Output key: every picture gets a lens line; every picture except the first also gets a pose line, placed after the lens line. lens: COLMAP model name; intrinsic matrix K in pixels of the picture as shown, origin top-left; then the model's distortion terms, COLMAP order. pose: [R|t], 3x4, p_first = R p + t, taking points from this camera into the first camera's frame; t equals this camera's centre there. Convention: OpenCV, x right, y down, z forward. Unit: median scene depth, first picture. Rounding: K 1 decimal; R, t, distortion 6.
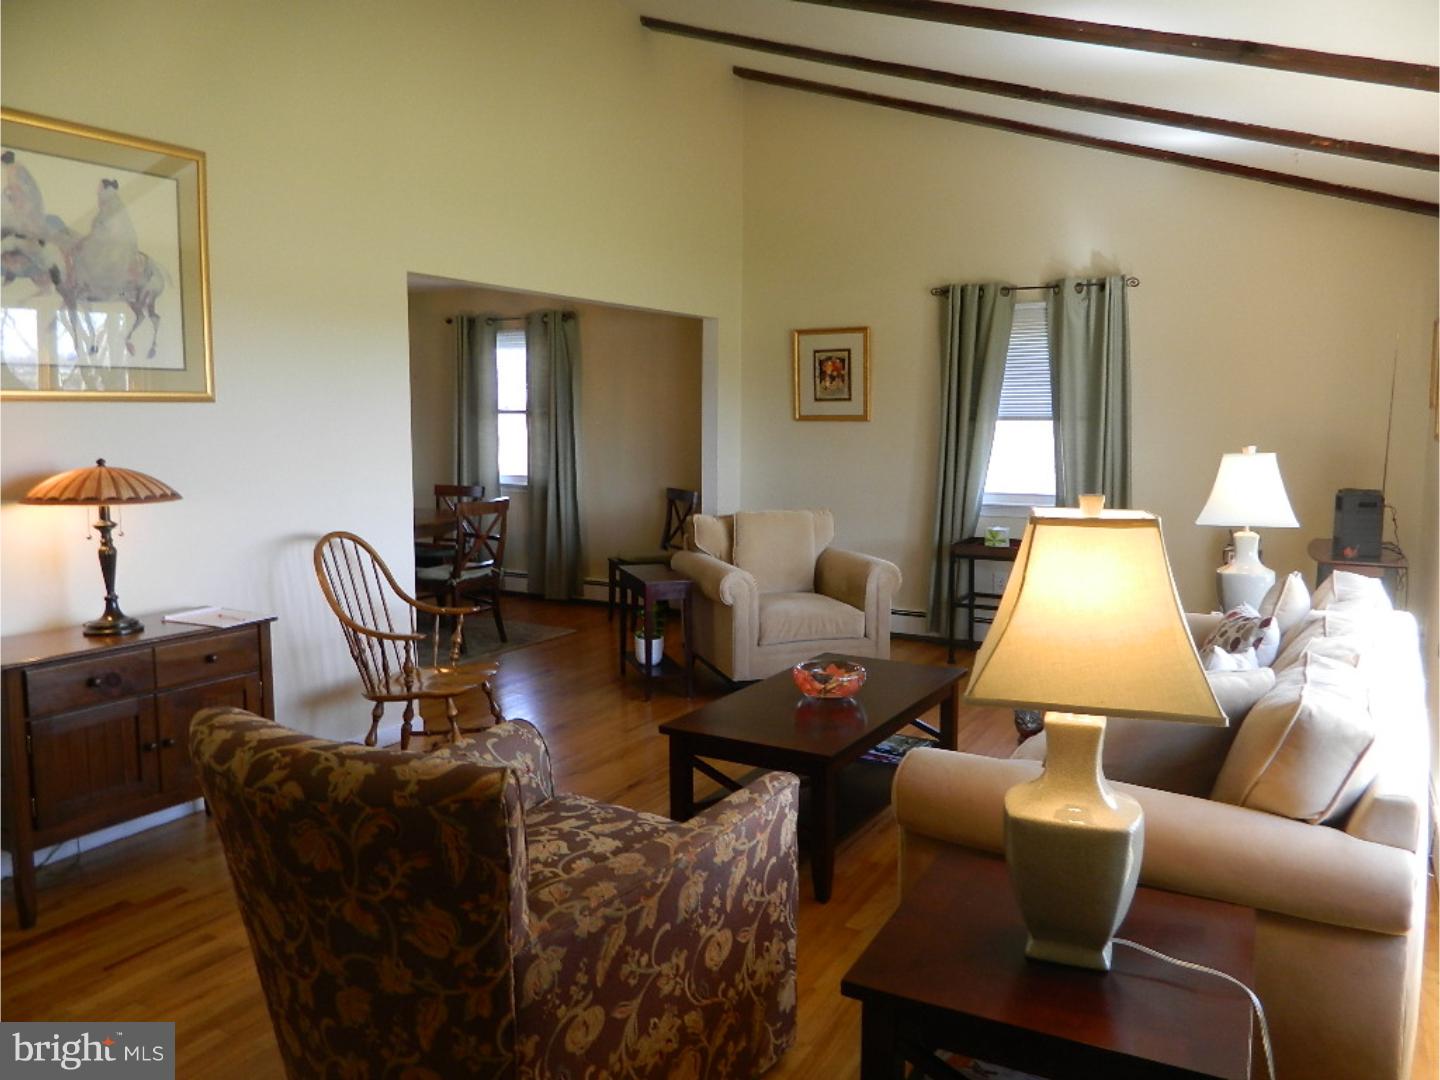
lens RADIAL K [[1046.6, 0, 720.0], [0, 1046.6, 540.0], [0, 0, 1]] dist [-0.002916, -0.006547]
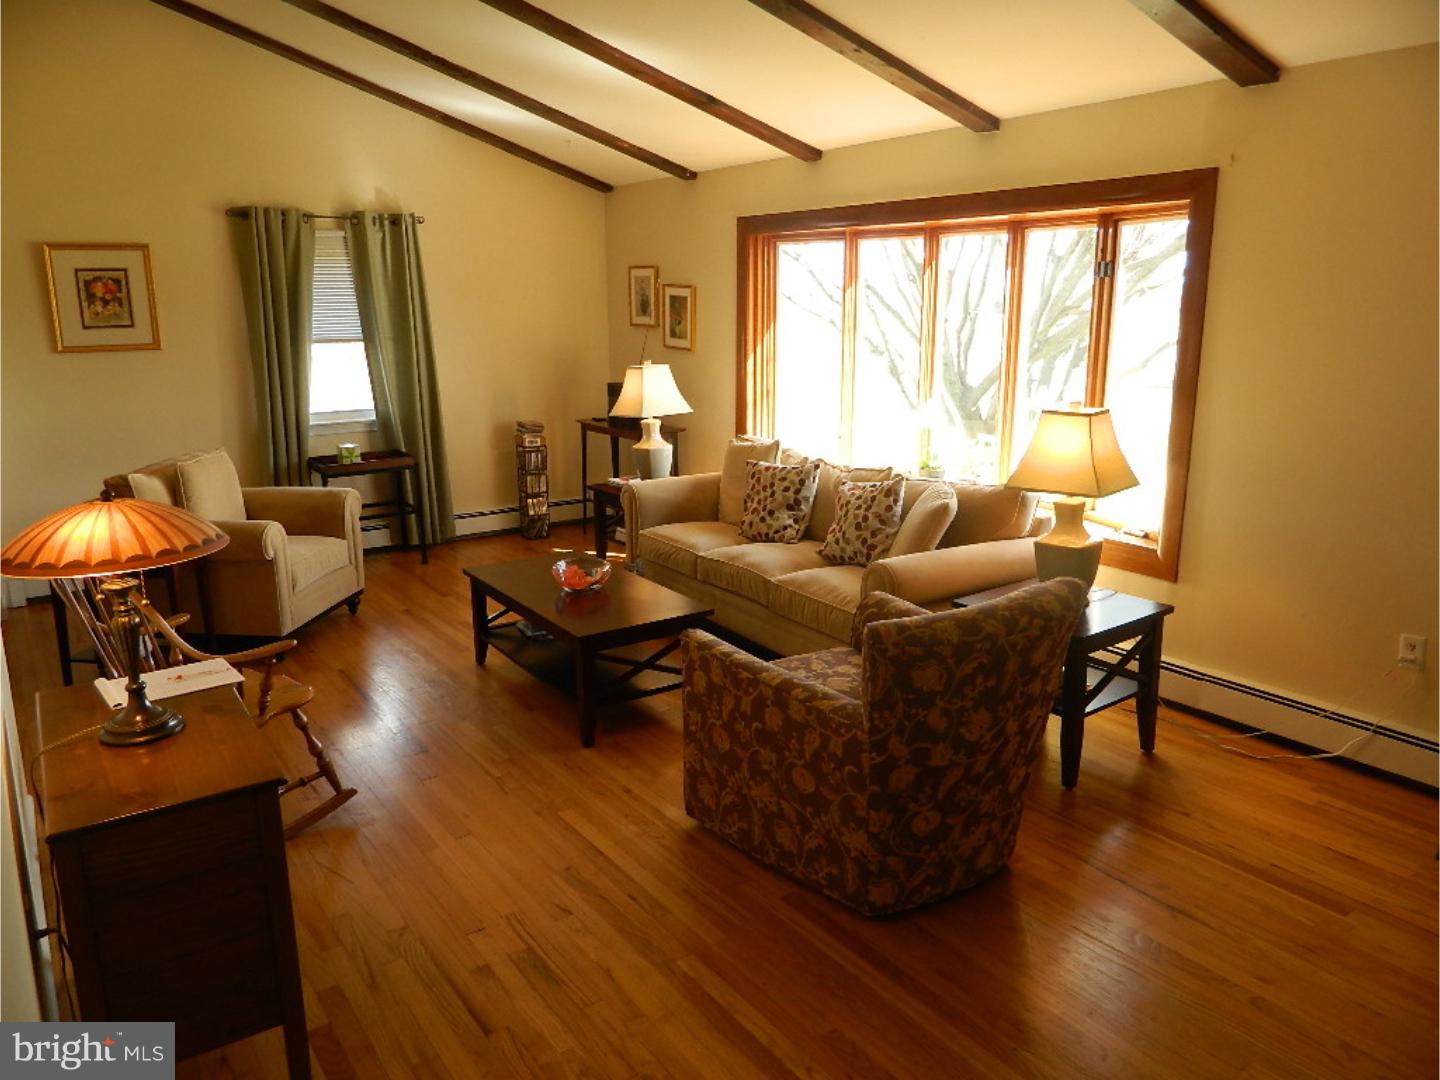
lens RADIAL K [[1046.6, 0, 720.0], [0, 1046.6, 540.0], [0, 0, 1]] dist [-0.002916, -0.006547]
pose [[0.423539, -0.210764, 0.881018, -0.881415], [0.116870, 0.977143, 0.177576, -0.101587], [-0.898307, 0.027754, 0.438490, 0.303040]]
